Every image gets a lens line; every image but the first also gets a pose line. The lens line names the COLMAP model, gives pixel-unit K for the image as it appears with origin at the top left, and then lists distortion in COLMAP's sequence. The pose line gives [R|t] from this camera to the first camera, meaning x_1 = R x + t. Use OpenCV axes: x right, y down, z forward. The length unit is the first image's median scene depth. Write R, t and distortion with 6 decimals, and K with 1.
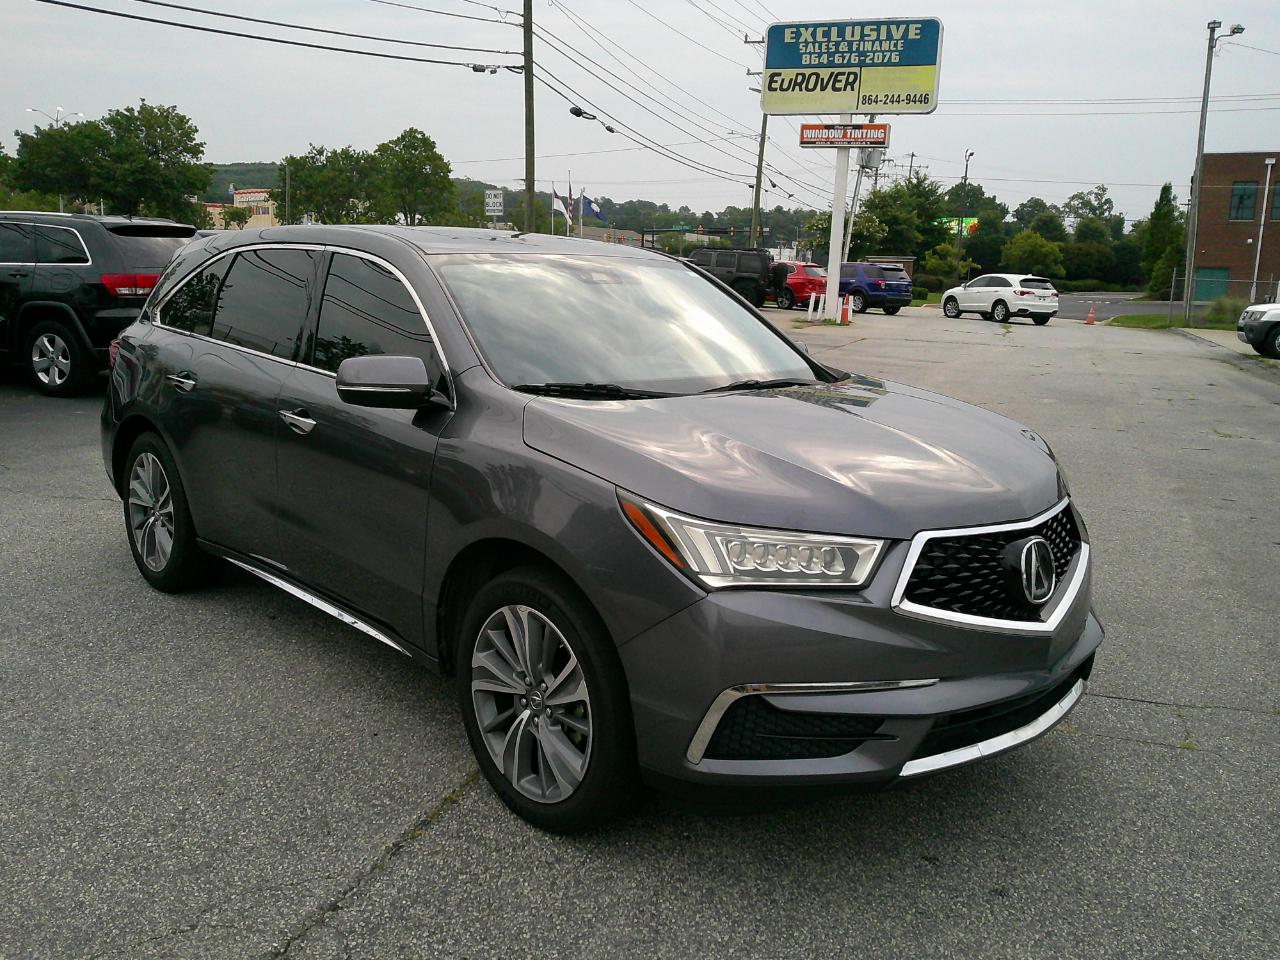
lens RADIAL K [[1082.9, 0, 640.0], [0, 1082.9, 480.0], [0, 0, 1]] dist [0.080103, -0.166091]
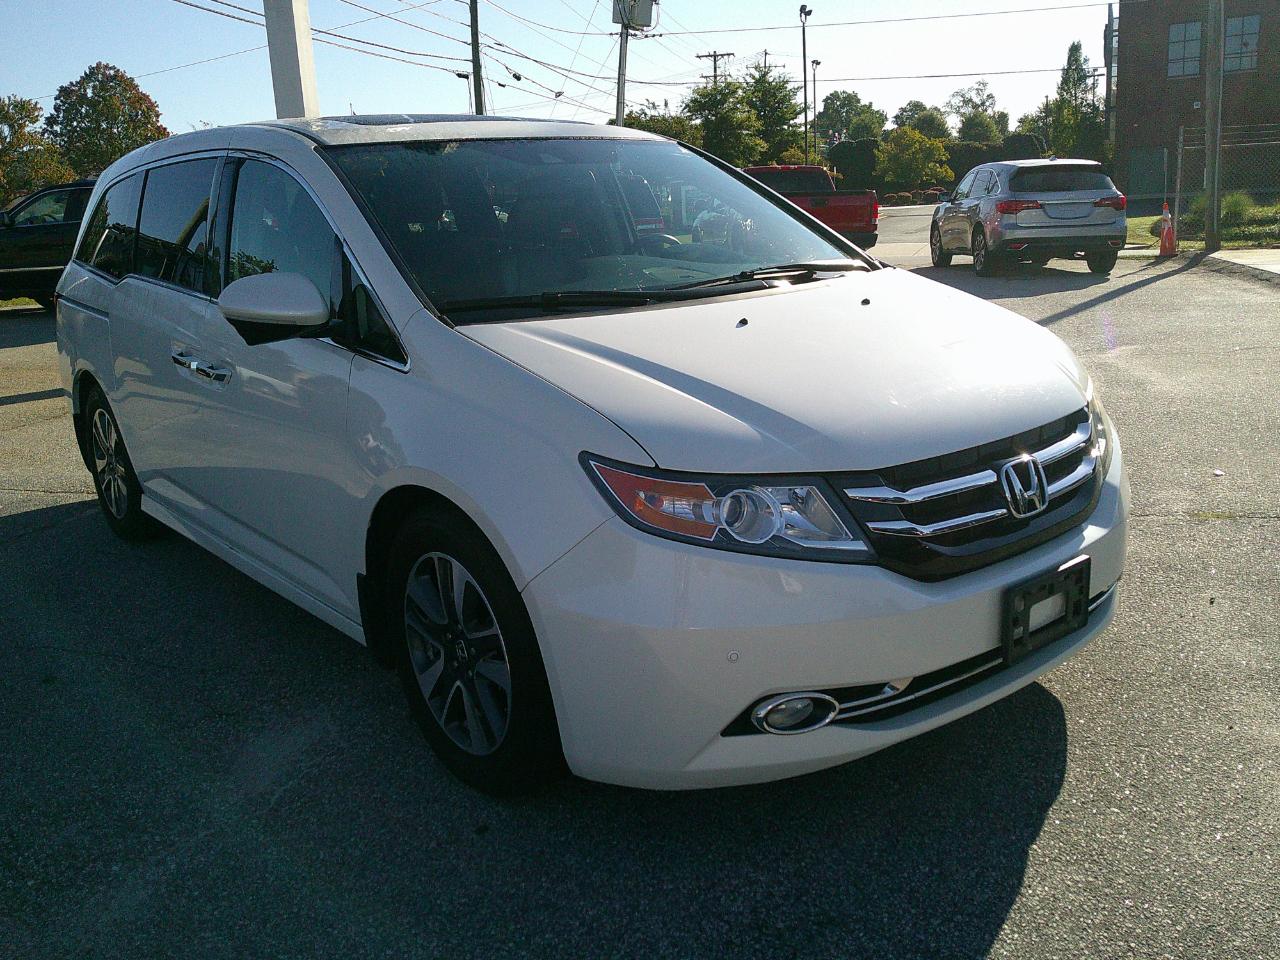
lens RADIAL K [[1086.2, 0, 643.6], [0, 1086.2, 478.8], [0, 0, 1]] dist [0.081416, -0.176463]
pose [[0.990928, -0.112218, 0.073946, 0.249886], [0.108465, 0.992688, 0.052963, -0.113105], [-0.079349, -0.044462, 0.995855, 0.658112]]
